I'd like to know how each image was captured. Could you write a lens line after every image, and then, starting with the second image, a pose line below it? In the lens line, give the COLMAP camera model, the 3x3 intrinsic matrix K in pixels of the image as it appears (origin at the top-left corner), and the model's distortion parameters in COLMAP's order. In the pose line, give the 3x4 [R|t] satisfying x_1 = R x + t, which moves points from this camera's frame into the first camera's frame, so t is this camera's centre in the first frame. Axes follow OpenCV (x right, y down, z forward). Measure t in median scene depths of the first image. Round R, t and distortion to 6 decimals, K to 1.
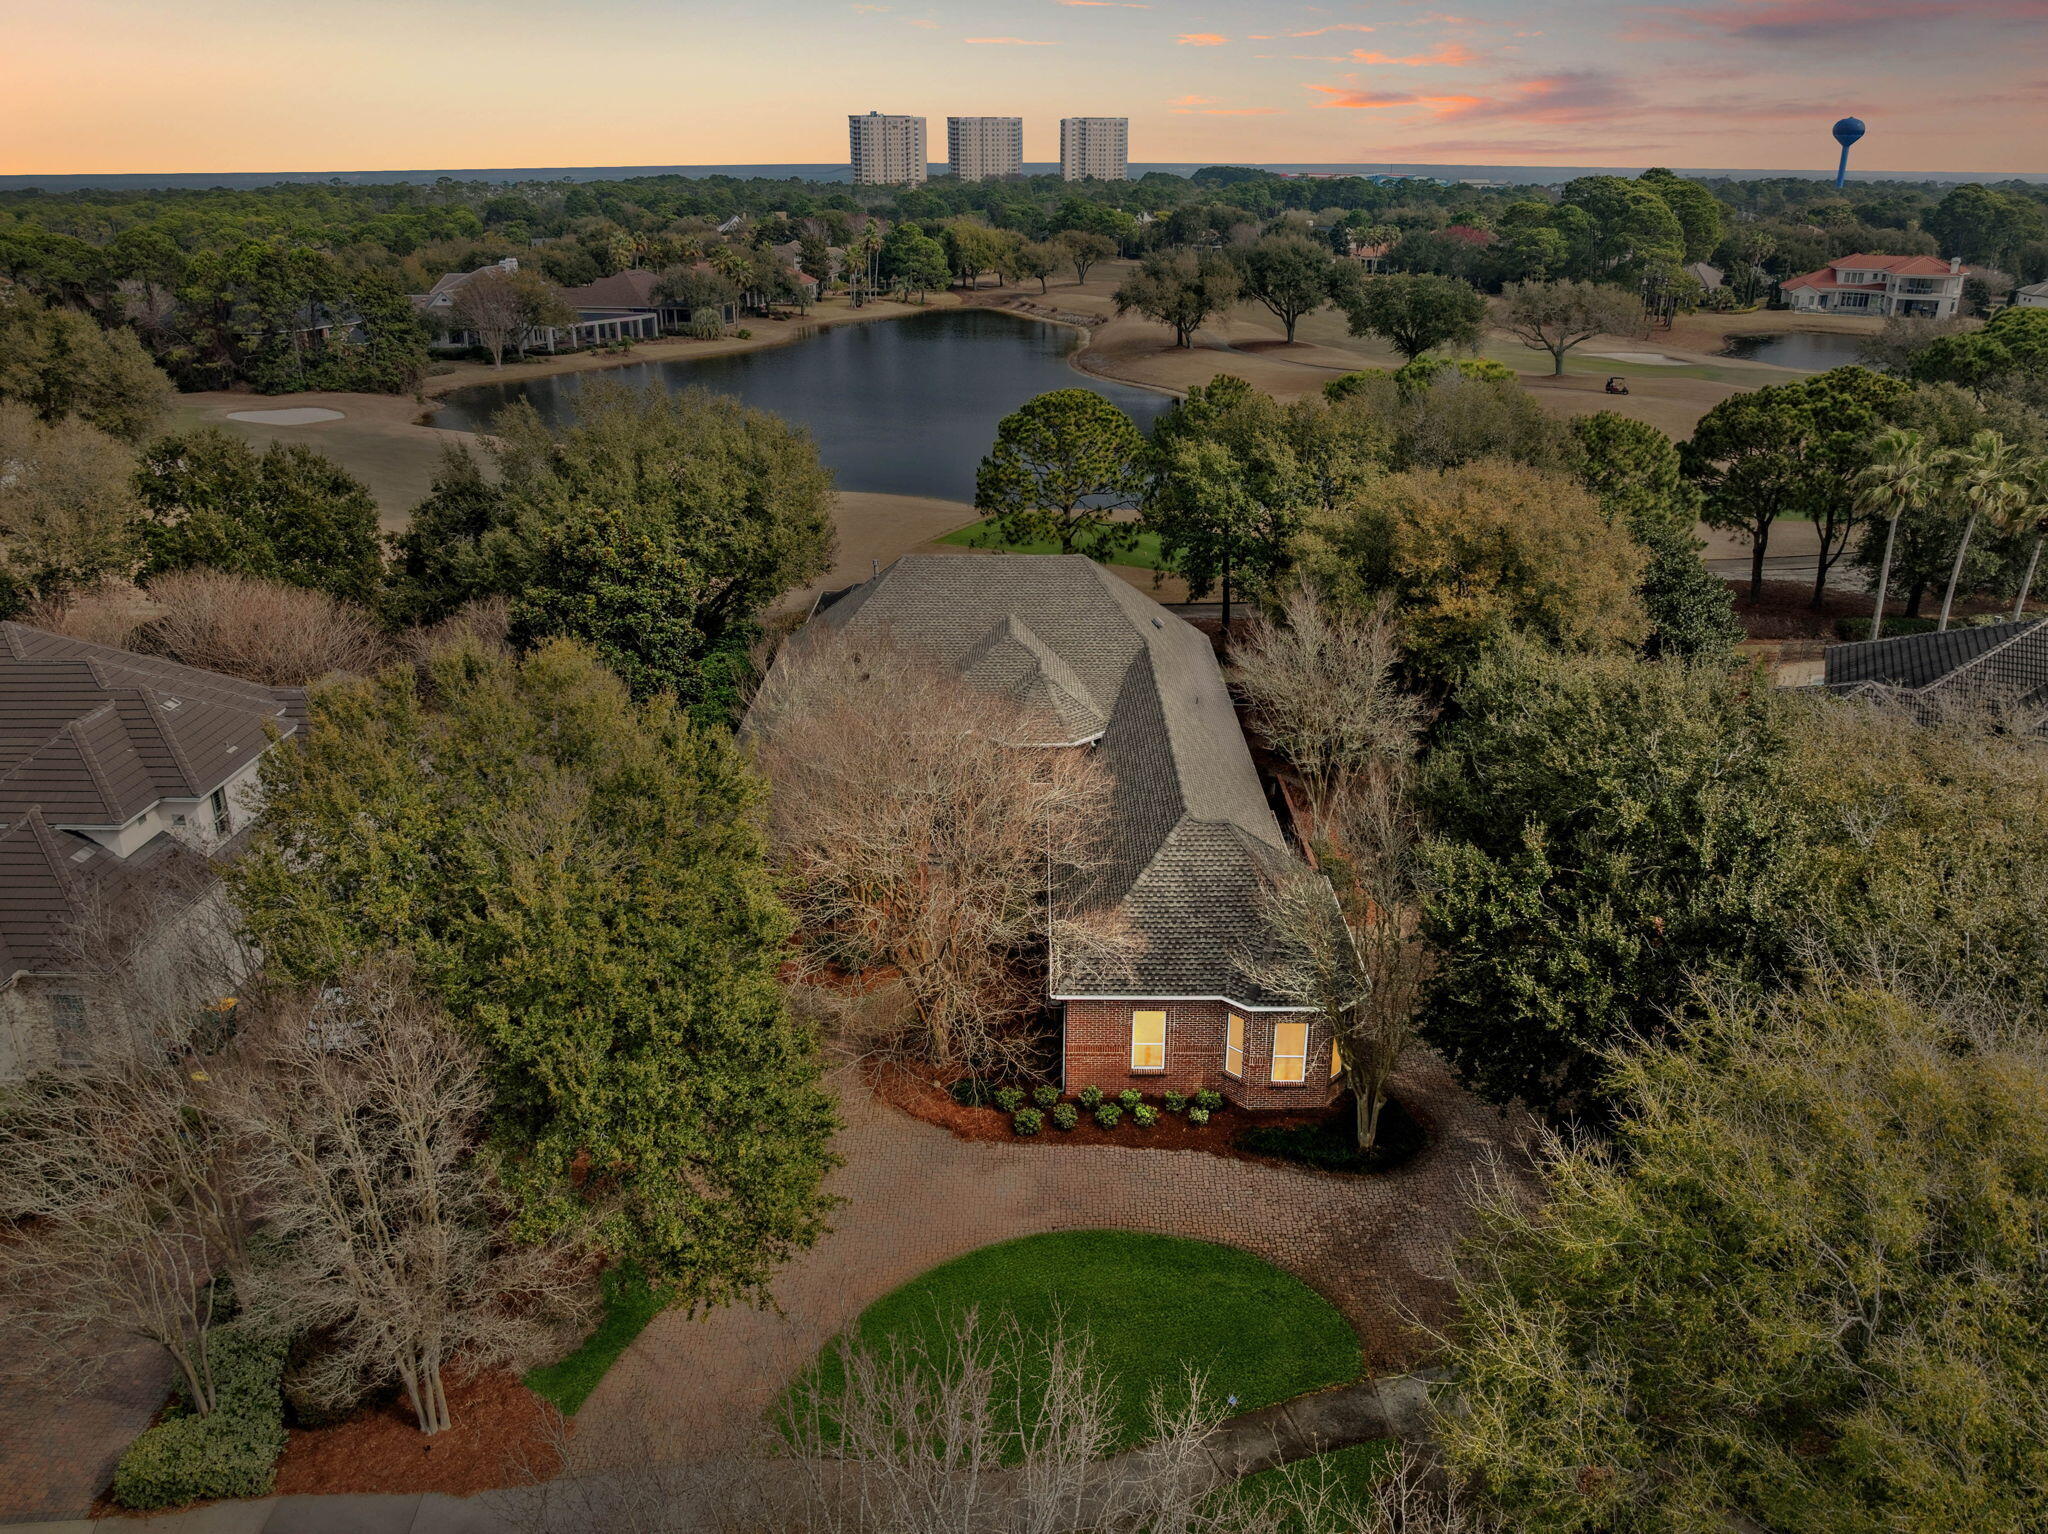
lens RADIAL K [[1626.6, 0, 989.0], [0, 1626.6, 763.2], [0, 0, 1]] dist [-0.011051, -0.005511]
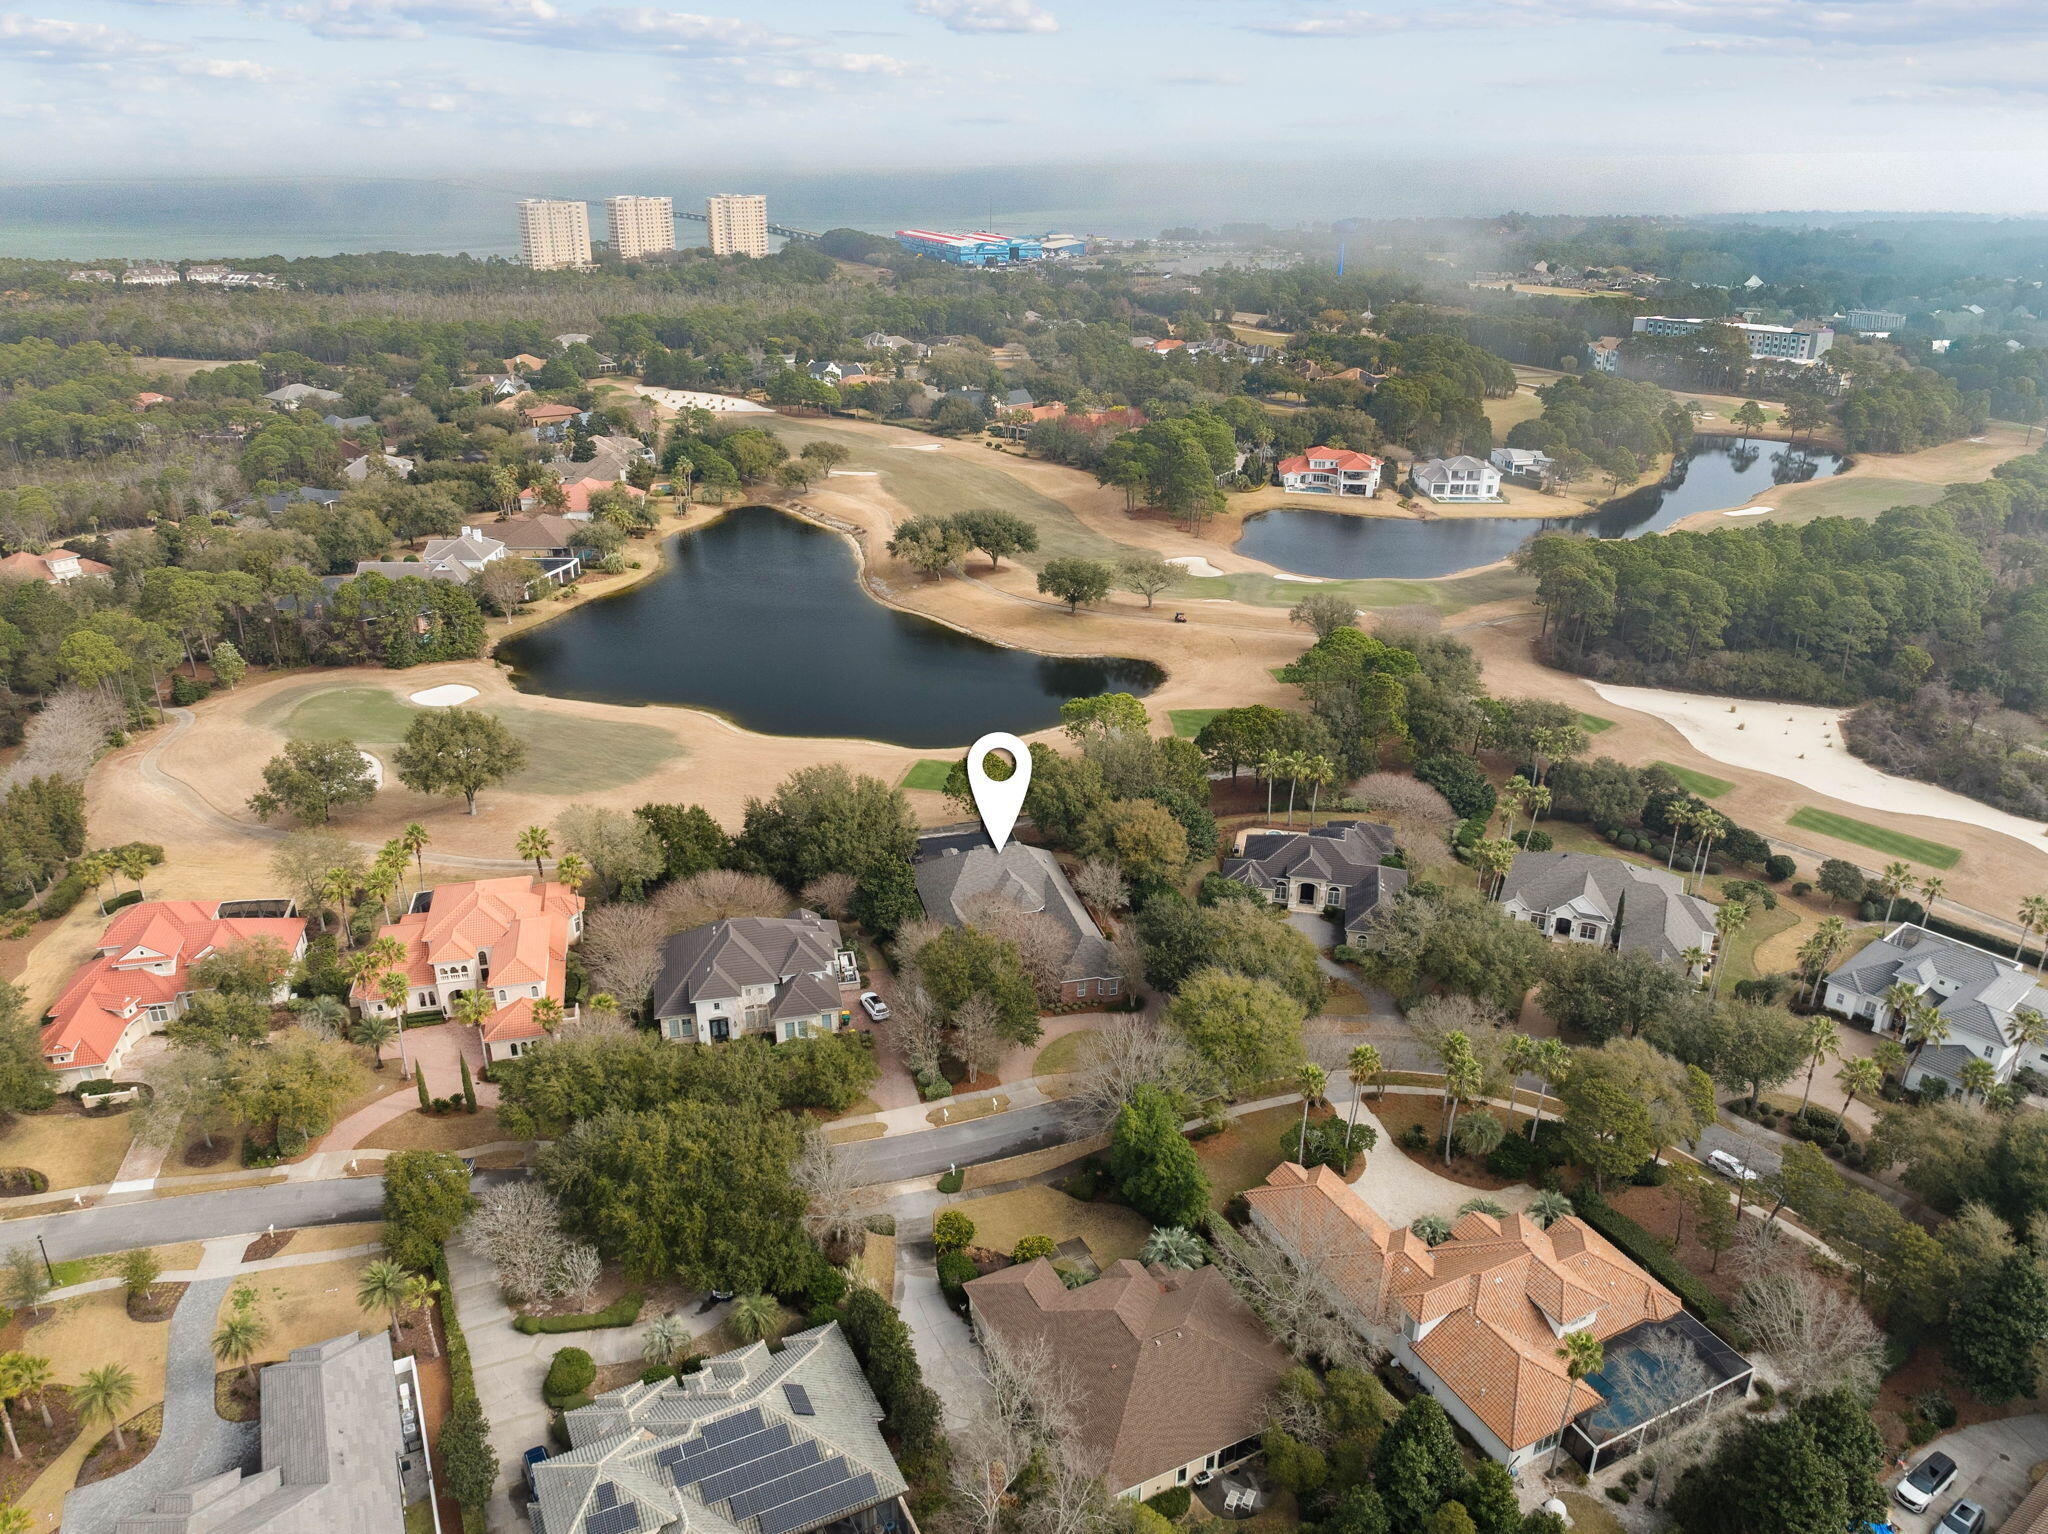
lens RADIAL K [[1567.0, 0, 1024.0], [0, 1567.0, 767.0], [0, 0, 1]] dist [0.004041, -0.004456]
pose [[0.966700, -0.093068, 0.238388, -0.223972], [0.087161, 0.995571, 0.035226, -0.130947], [-0.240610, -0.013275, 0.970531, -0.679305]]
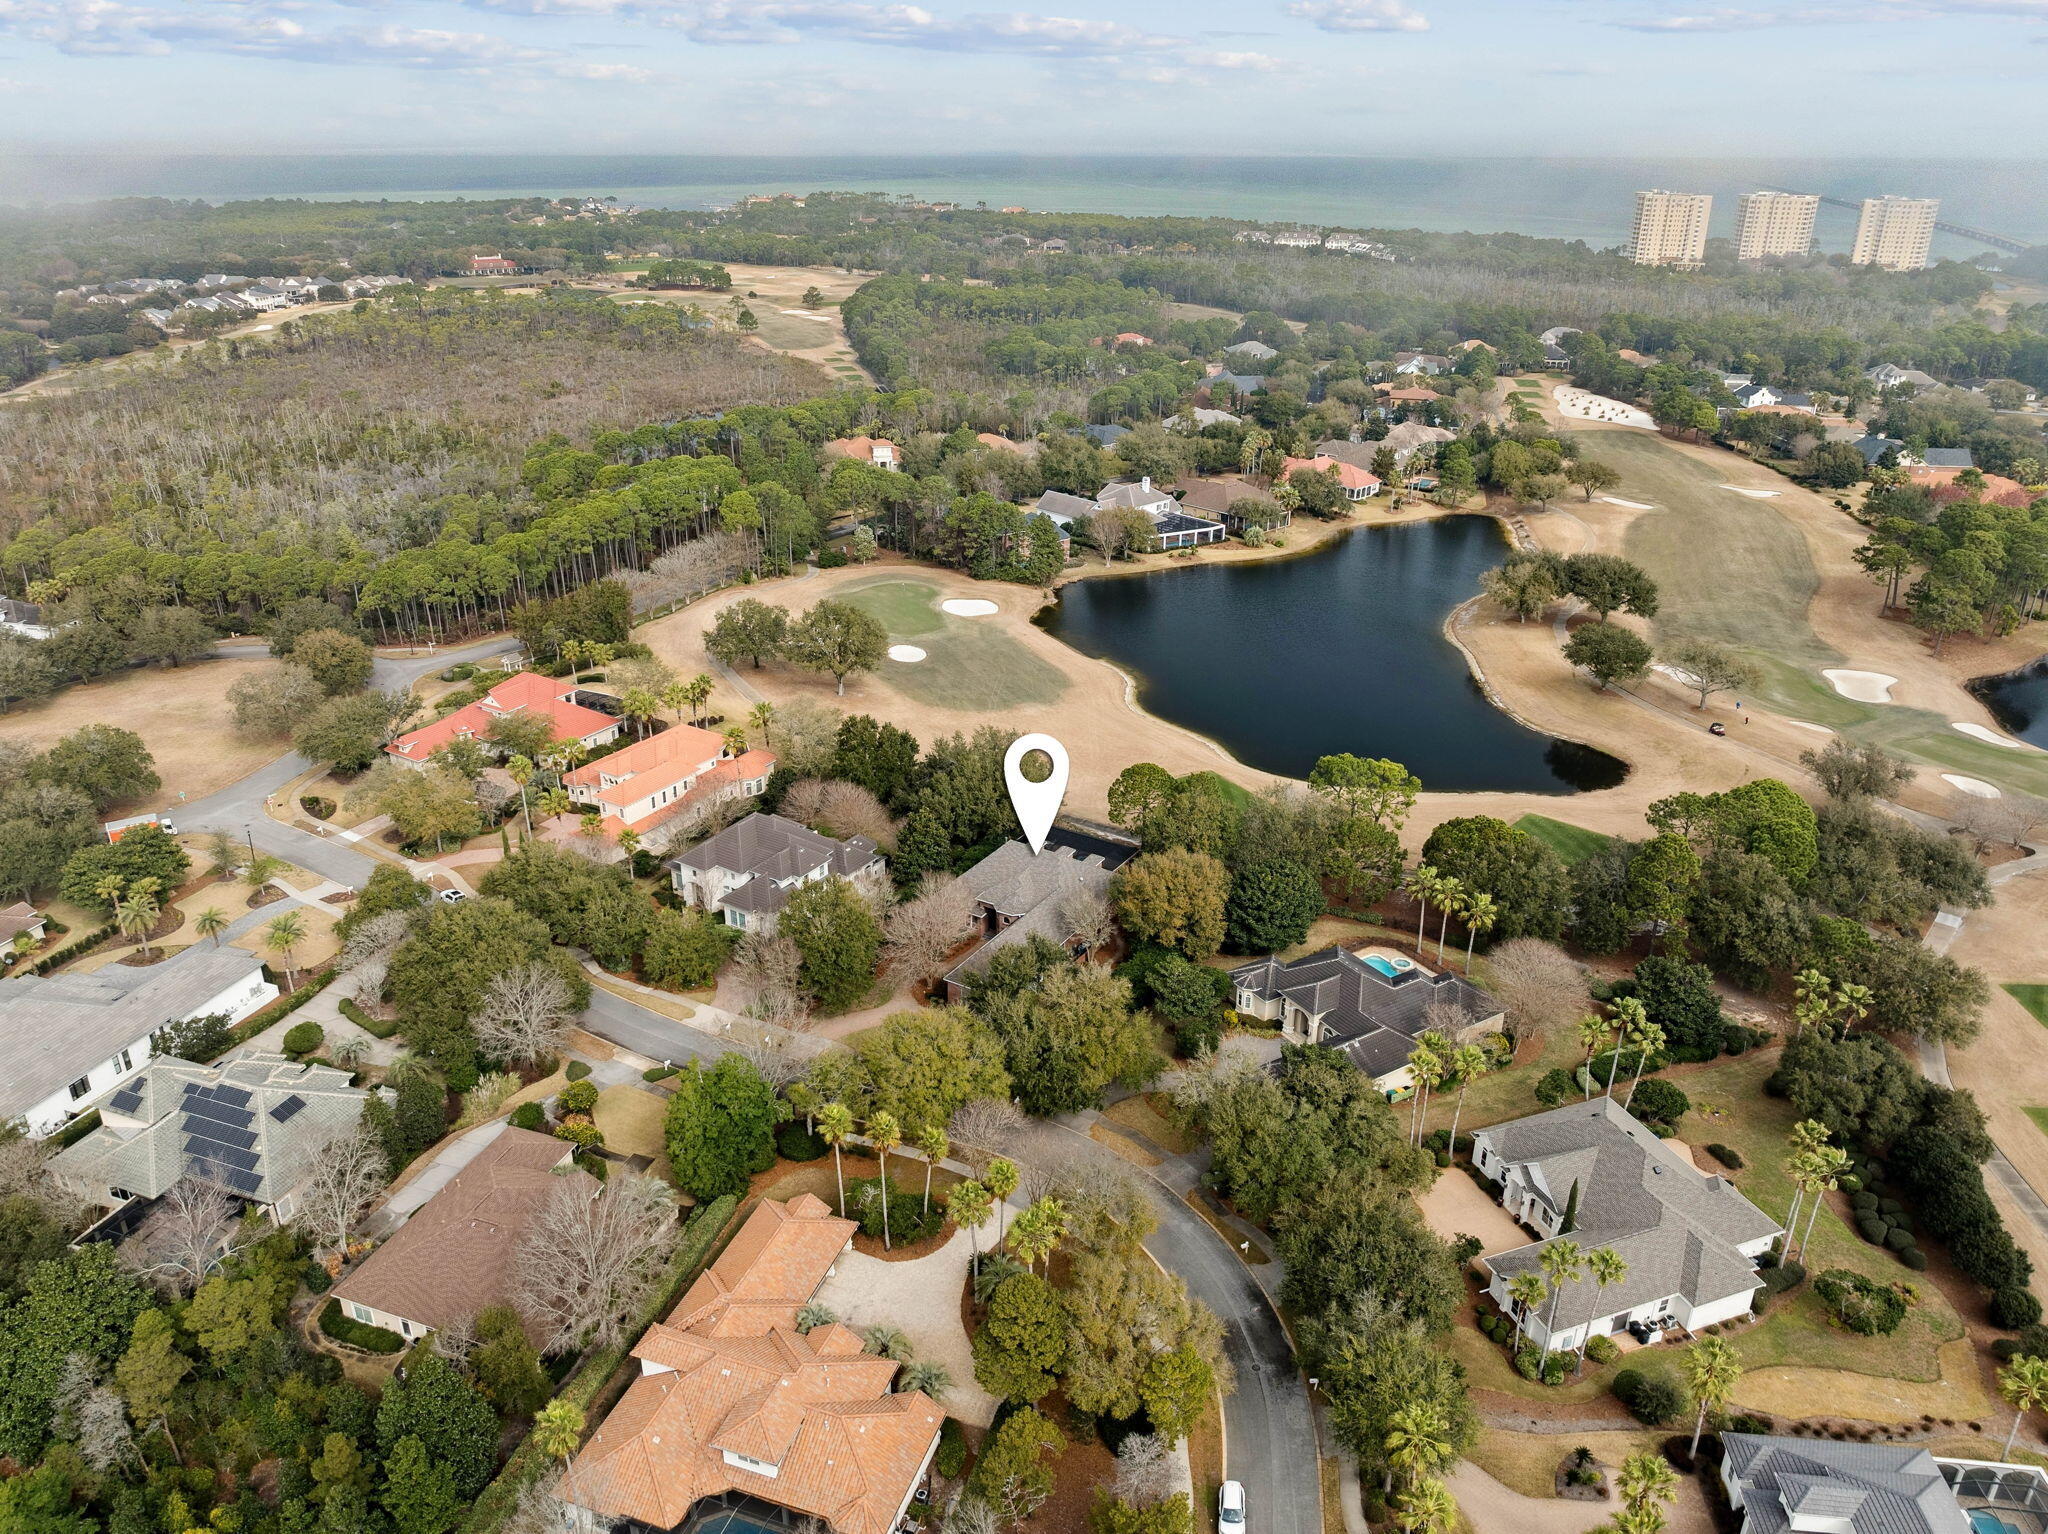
lens RADIAL K [[1544.4, 0, 1024.0], [0, 1544.4, 767.0], [0, 0, 1]] dist [0.005217, 0.007571]
pose [[0.878445, 0.215401, -0.426540, 0.426831], [-0.196836, 0.976502, 0.087751, -0.183961], [0.435419, 0.006874, 0.900202, -0.603420]]
